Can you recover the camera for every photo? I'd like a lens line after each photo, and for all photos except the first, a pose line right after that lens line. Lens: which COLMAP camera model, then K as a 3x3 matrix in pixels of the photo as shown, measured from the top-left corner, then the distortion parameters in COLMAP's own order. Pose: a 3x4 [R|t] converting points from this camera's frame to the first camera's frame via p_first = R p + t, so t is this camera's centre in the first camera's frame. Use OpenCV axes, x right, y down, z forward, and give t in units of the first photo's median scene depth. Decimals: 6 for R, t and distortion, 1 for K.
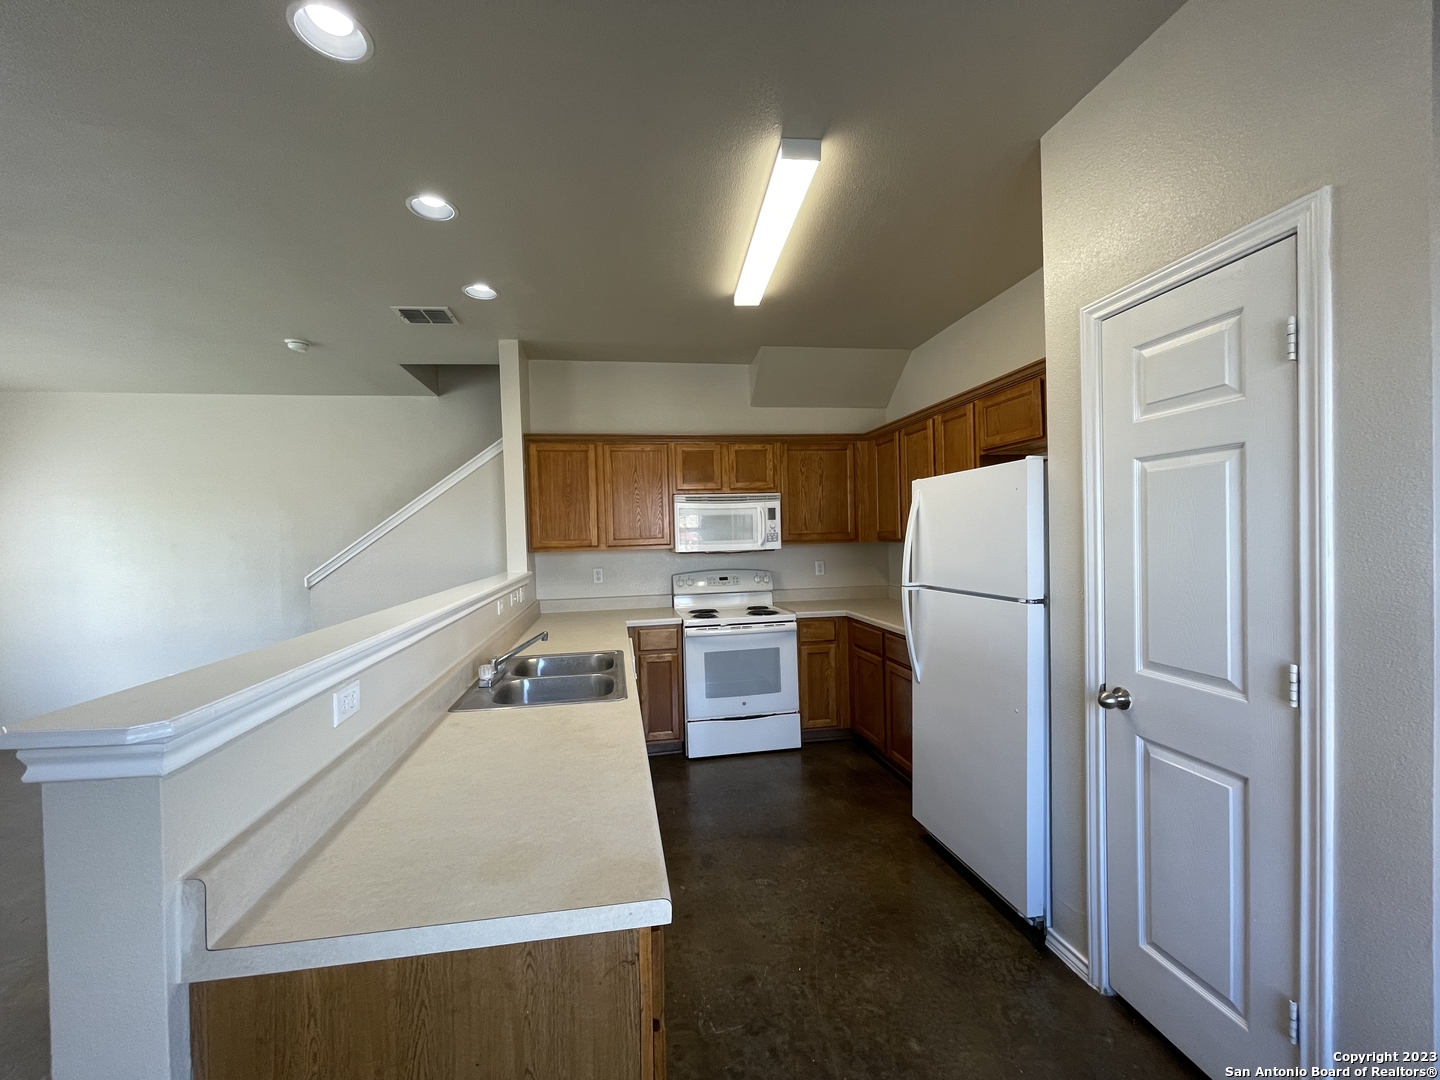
lens RADIAL K [[581.3, 0, 713.2], [0, 581.3, 546.0], [0, 0, 1]] dist [0.000467, 0.000473]
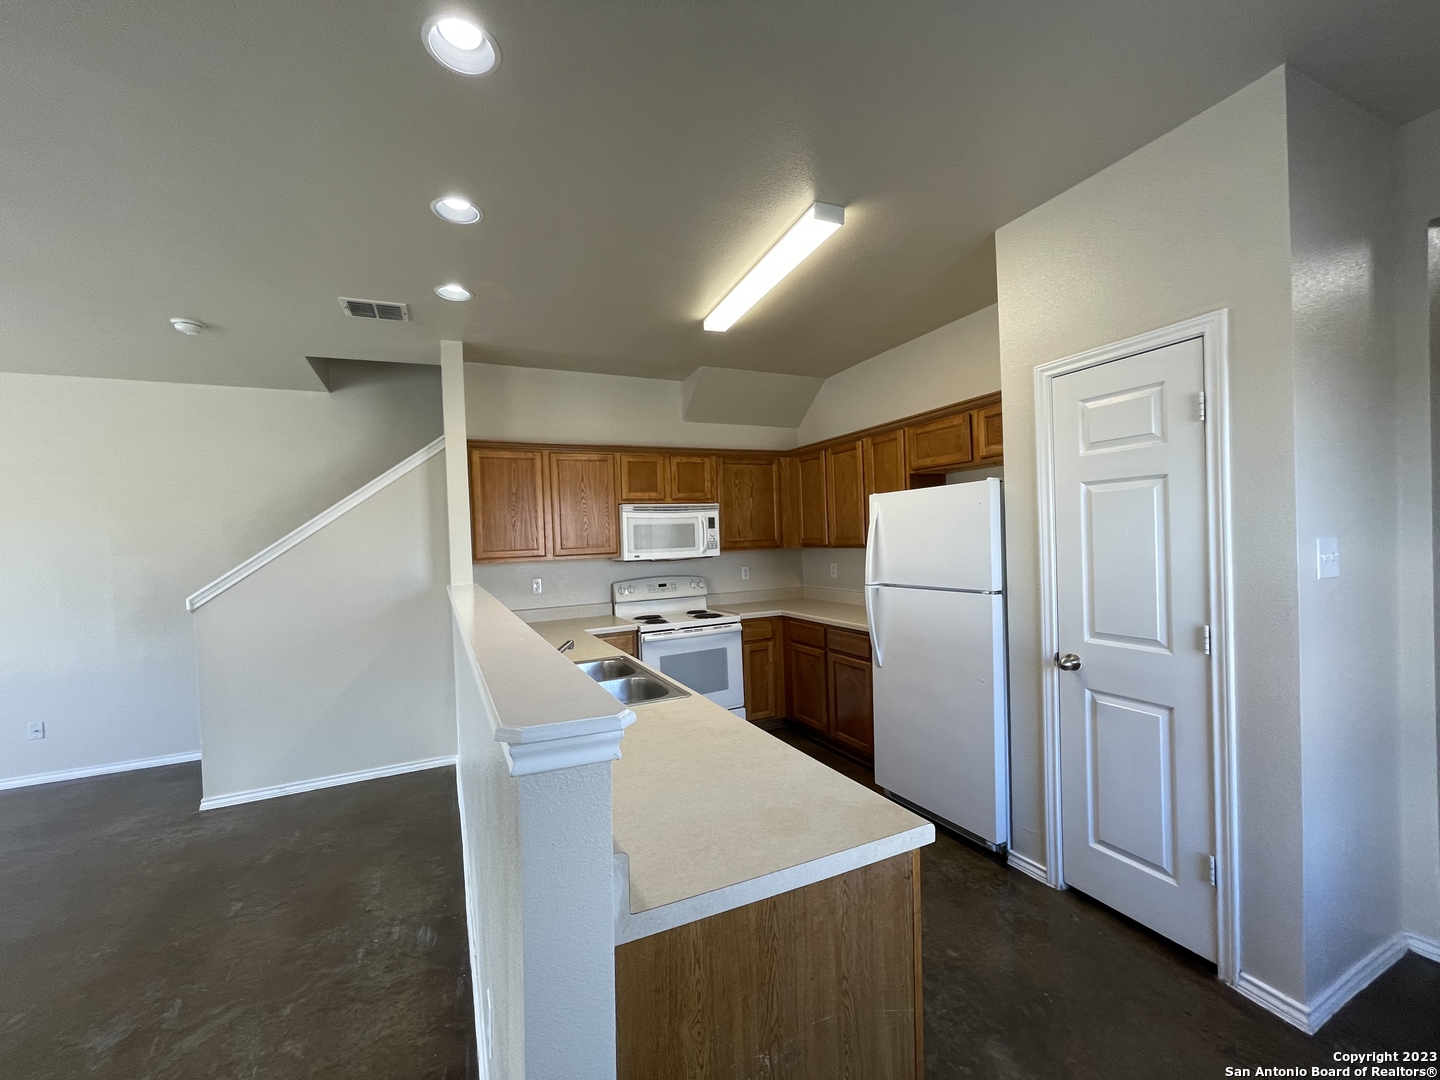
lens RADIAL K [[581.3, 0, 713.2], [0, 581.3, 546.0], [0, 0, 1]] dist [0.000467, 0.000473]
pose [[0.961937, -0.012340, 0.272993, -0.245681], [0.016108, 0.999803, -0.011564, -0.000719], [-0.272797, 0.015521, 0.961946, -0.033665]]
